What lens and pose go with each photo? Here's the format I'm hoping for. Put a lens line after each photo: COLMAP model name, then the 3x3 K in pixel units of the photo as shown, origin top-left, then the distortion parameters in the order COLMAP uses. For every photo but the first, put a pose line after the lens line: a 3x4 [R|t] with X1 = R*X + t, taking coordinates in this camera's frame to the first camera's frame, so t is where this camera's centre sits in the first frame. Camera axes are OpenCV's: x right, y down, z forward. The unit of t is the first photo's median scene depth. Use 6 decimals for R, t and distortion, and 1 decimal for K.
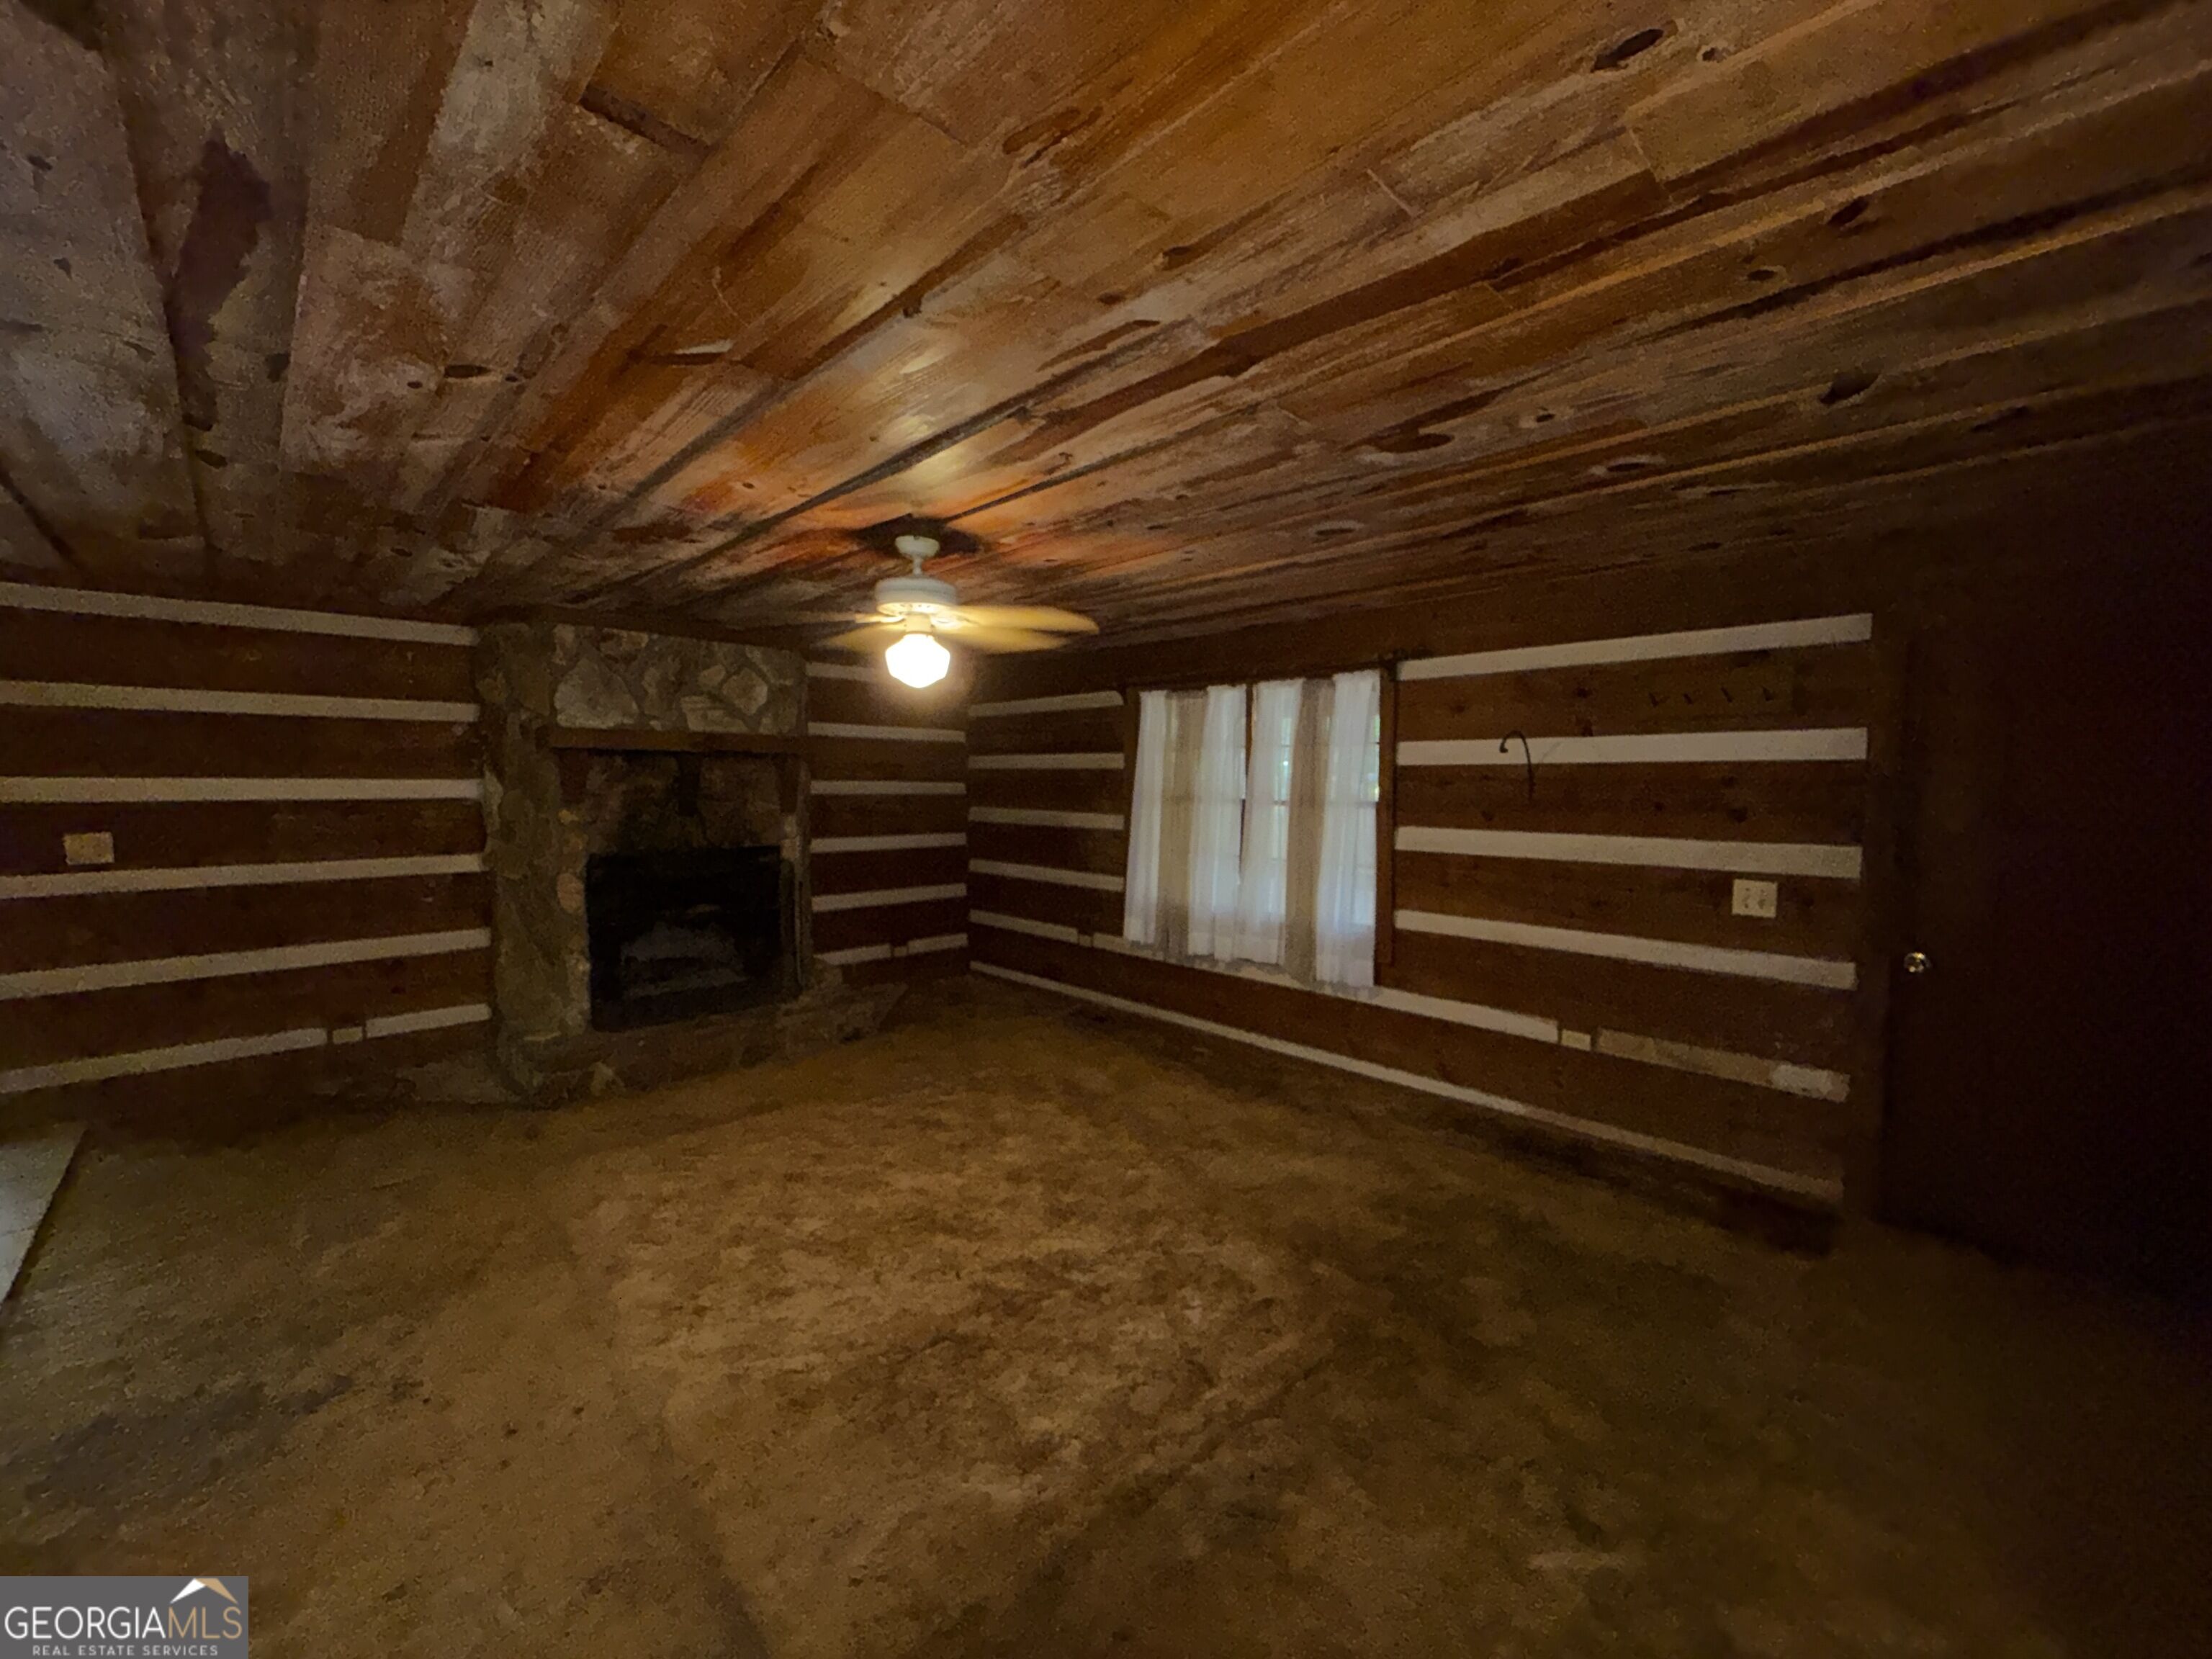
lens RADIAL K [[884.7, 0, 1095.1], [0, 884.7, 834.5], [0, 0, 1]] dist [0.000891, -0.000369]
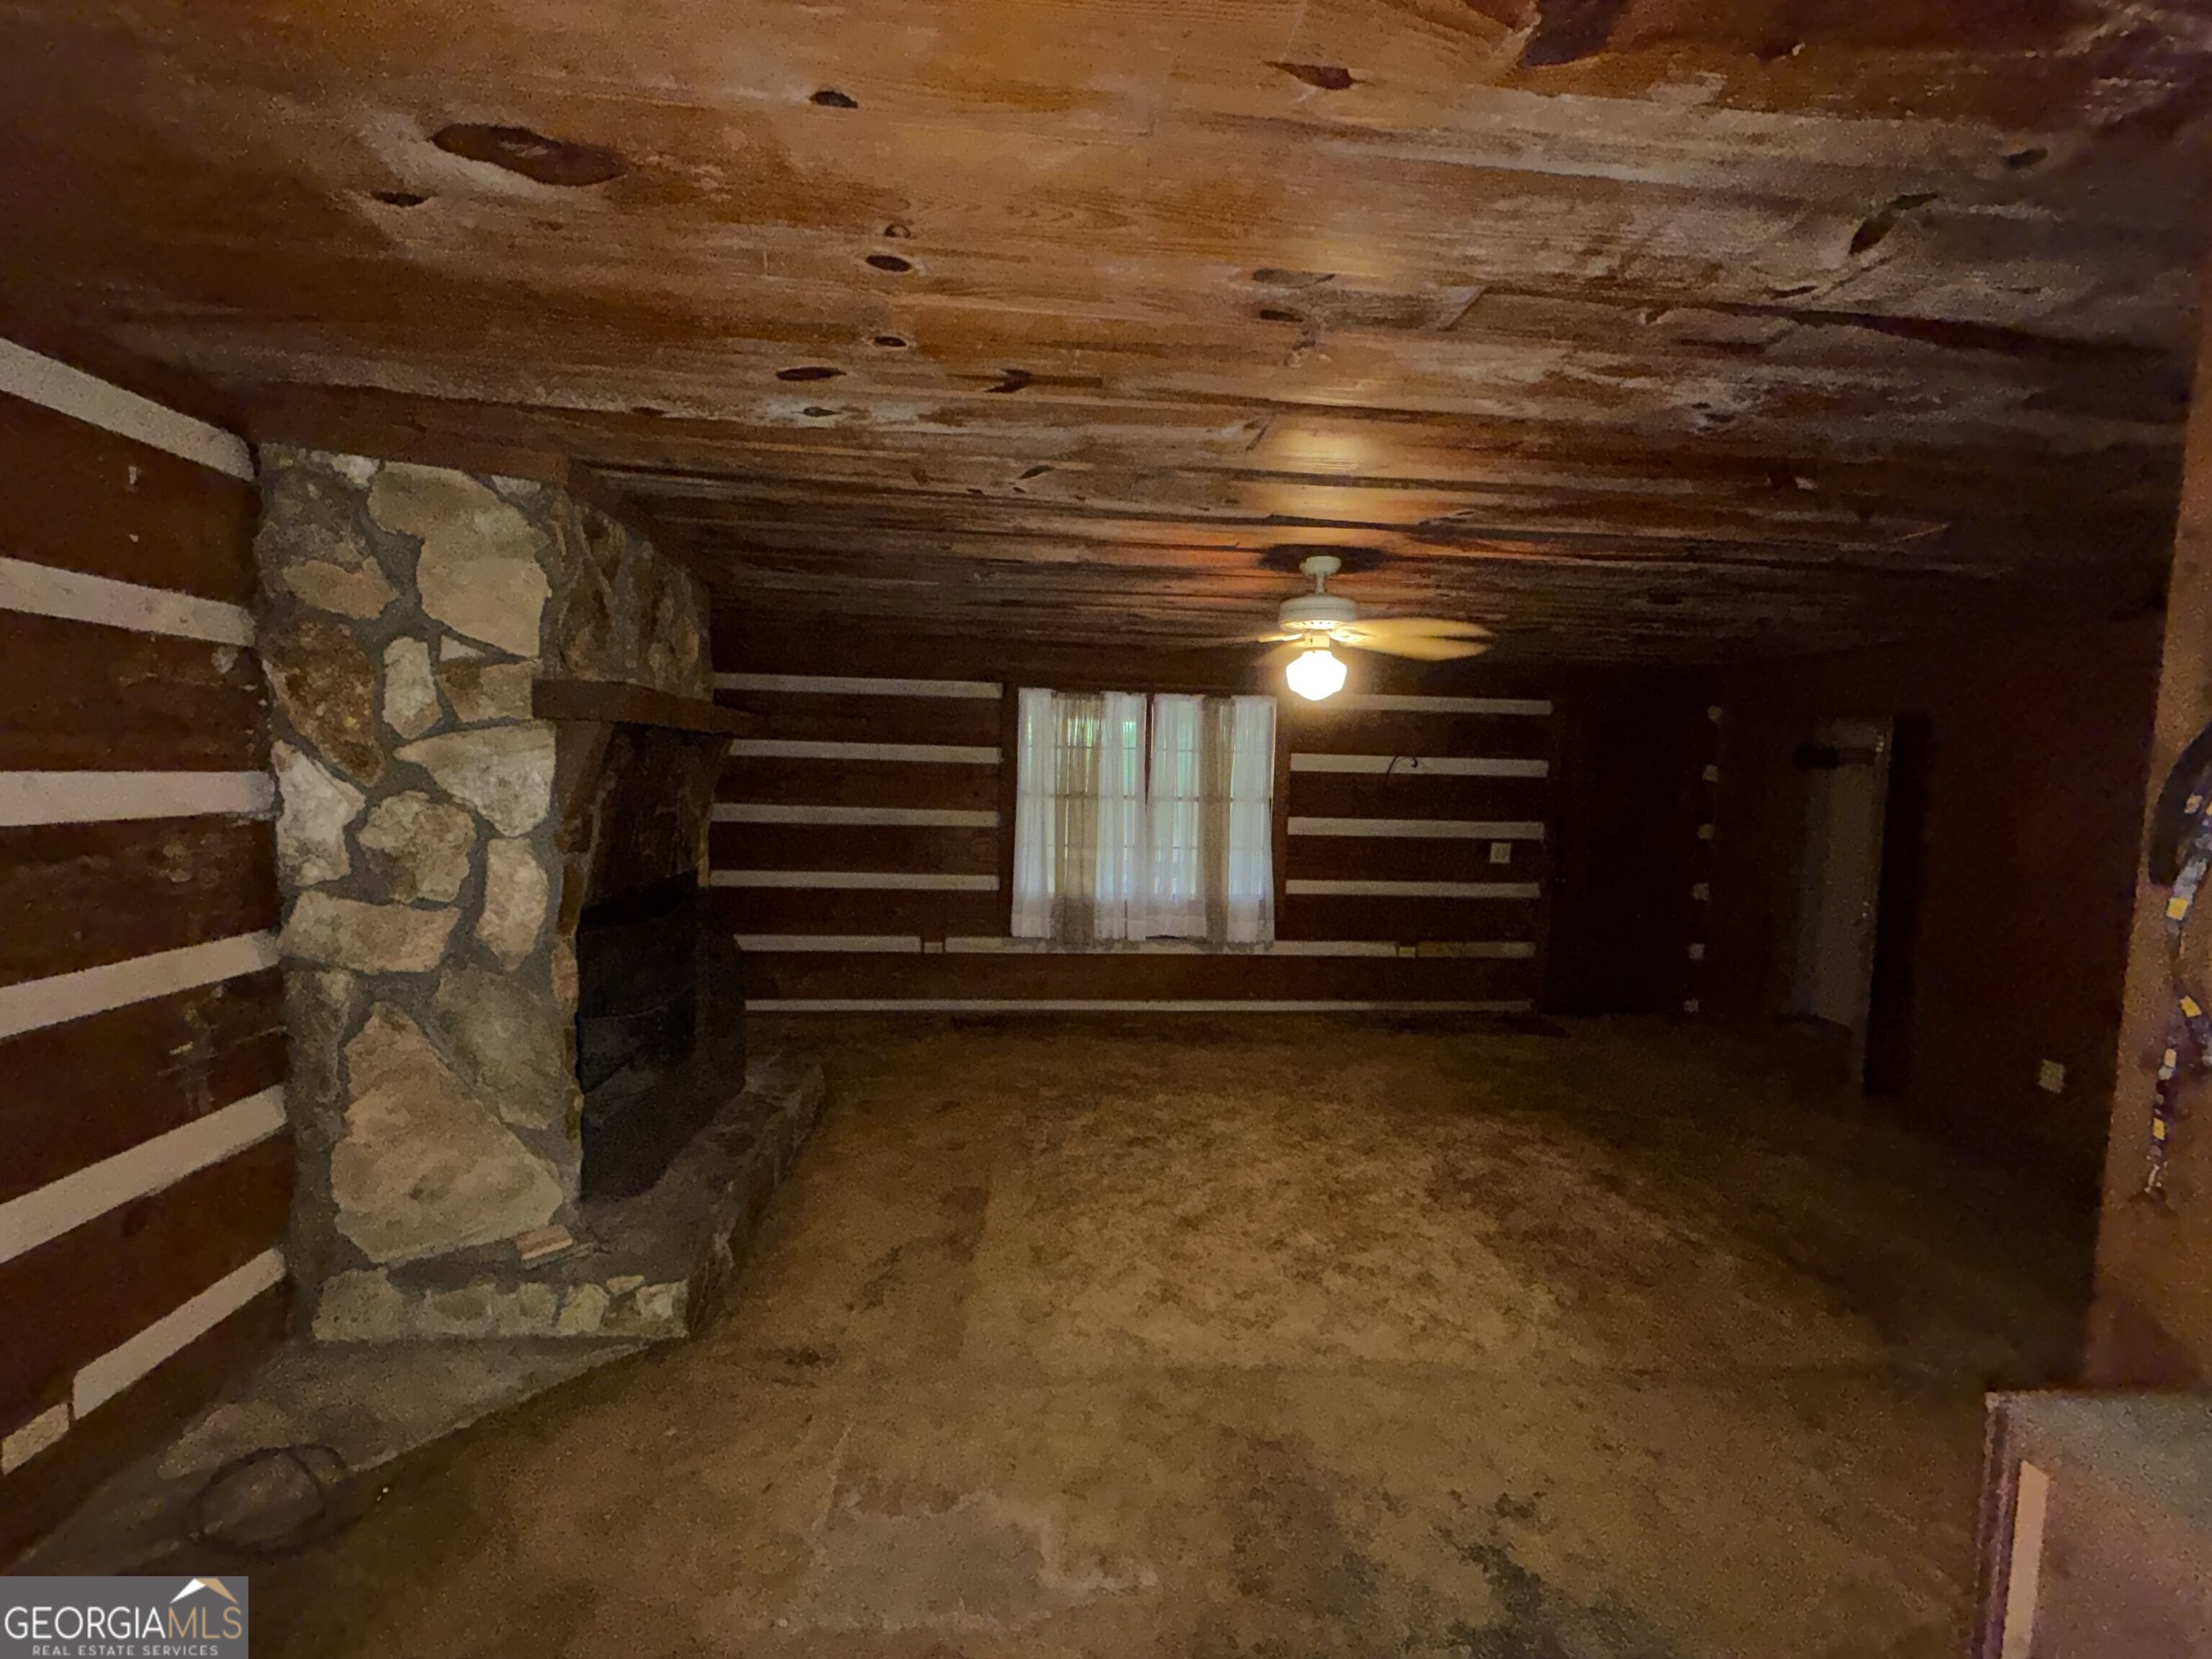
lens RADIAL K [[884.7, 0, 1098.8], [0, 884.7, 838.0], [0, 0, 1]] dist [0.000891, -0.000369]
pose [[0.615617, -0.048108, 0.786576, -0.930540], [0.025774, 0.998830, 0.040917, -0.041839], [-0.787624, -0.004916, 0.616137, 0.434936]]
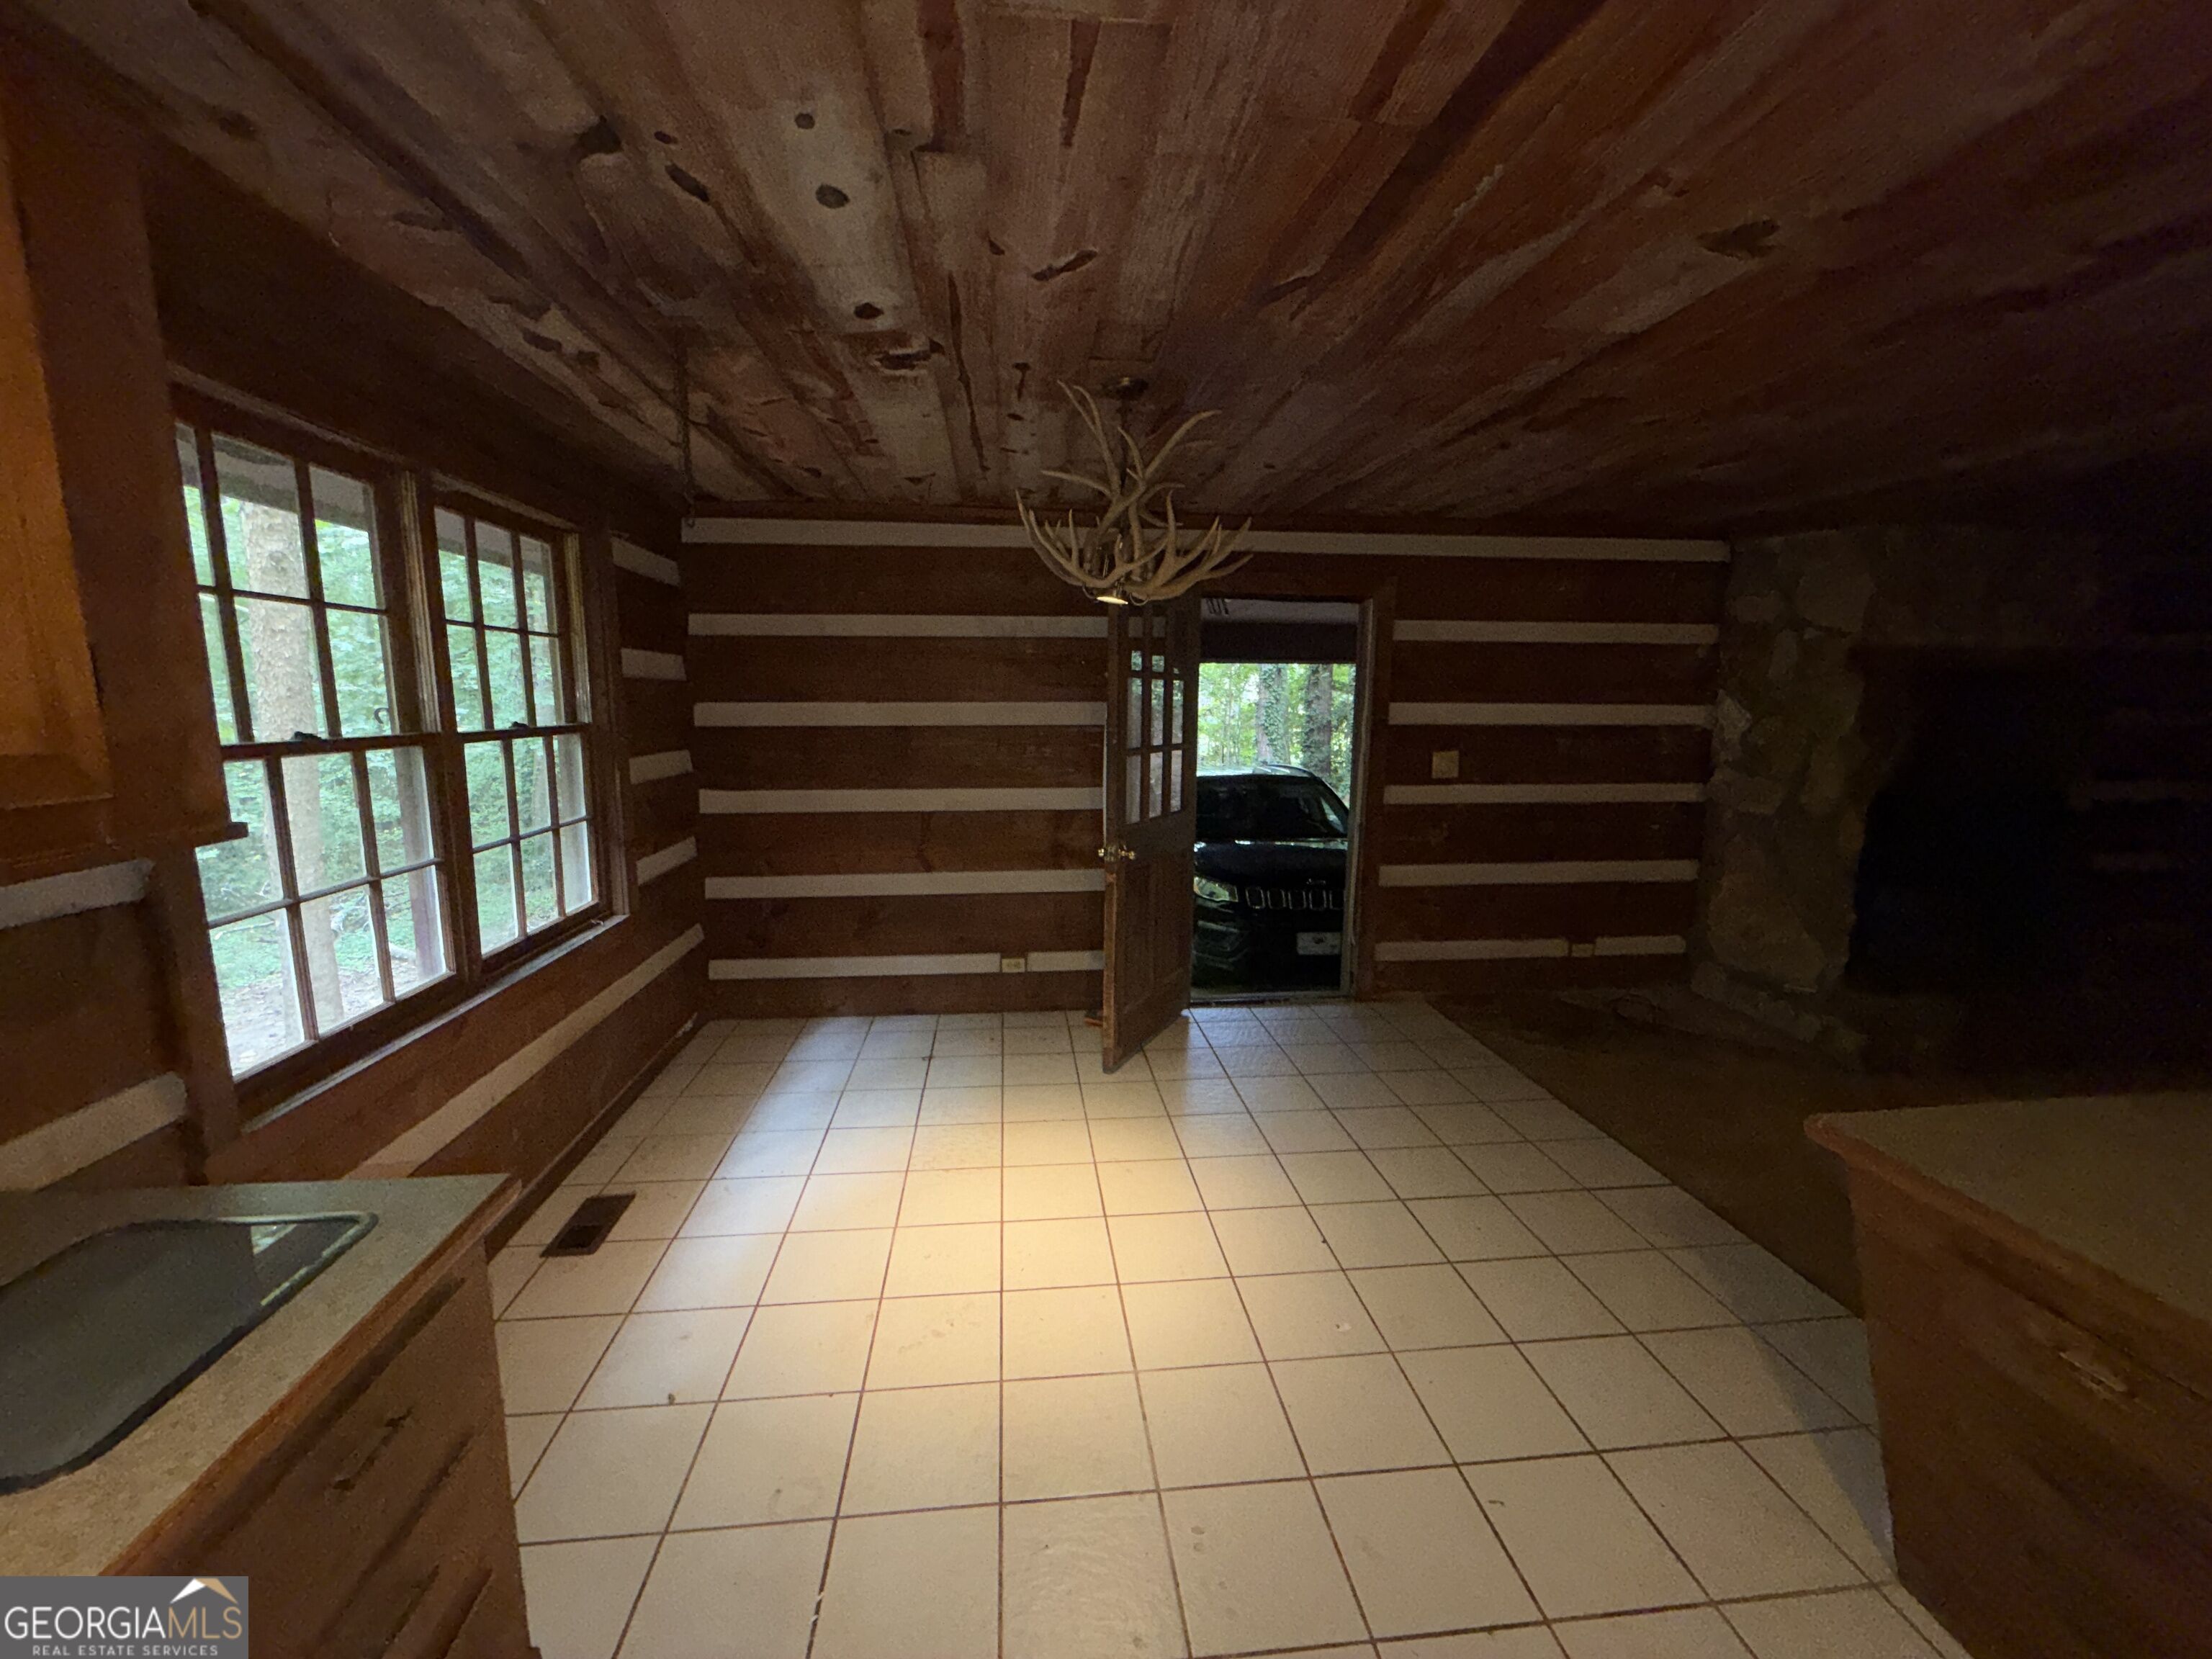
lens RADIAL K [[884.7, 0, 1106.3], [0, 884.7, 834.0], [0, 0, 1]] dist [0.000891, -0.000369]
pose [[0.796399, 0.093578, -0.597487, -0.743363], [-0.040632, 0.994003, 0.101522, 0.005999], [0.603404, -0.056575, 0.795426, -0.184628]]
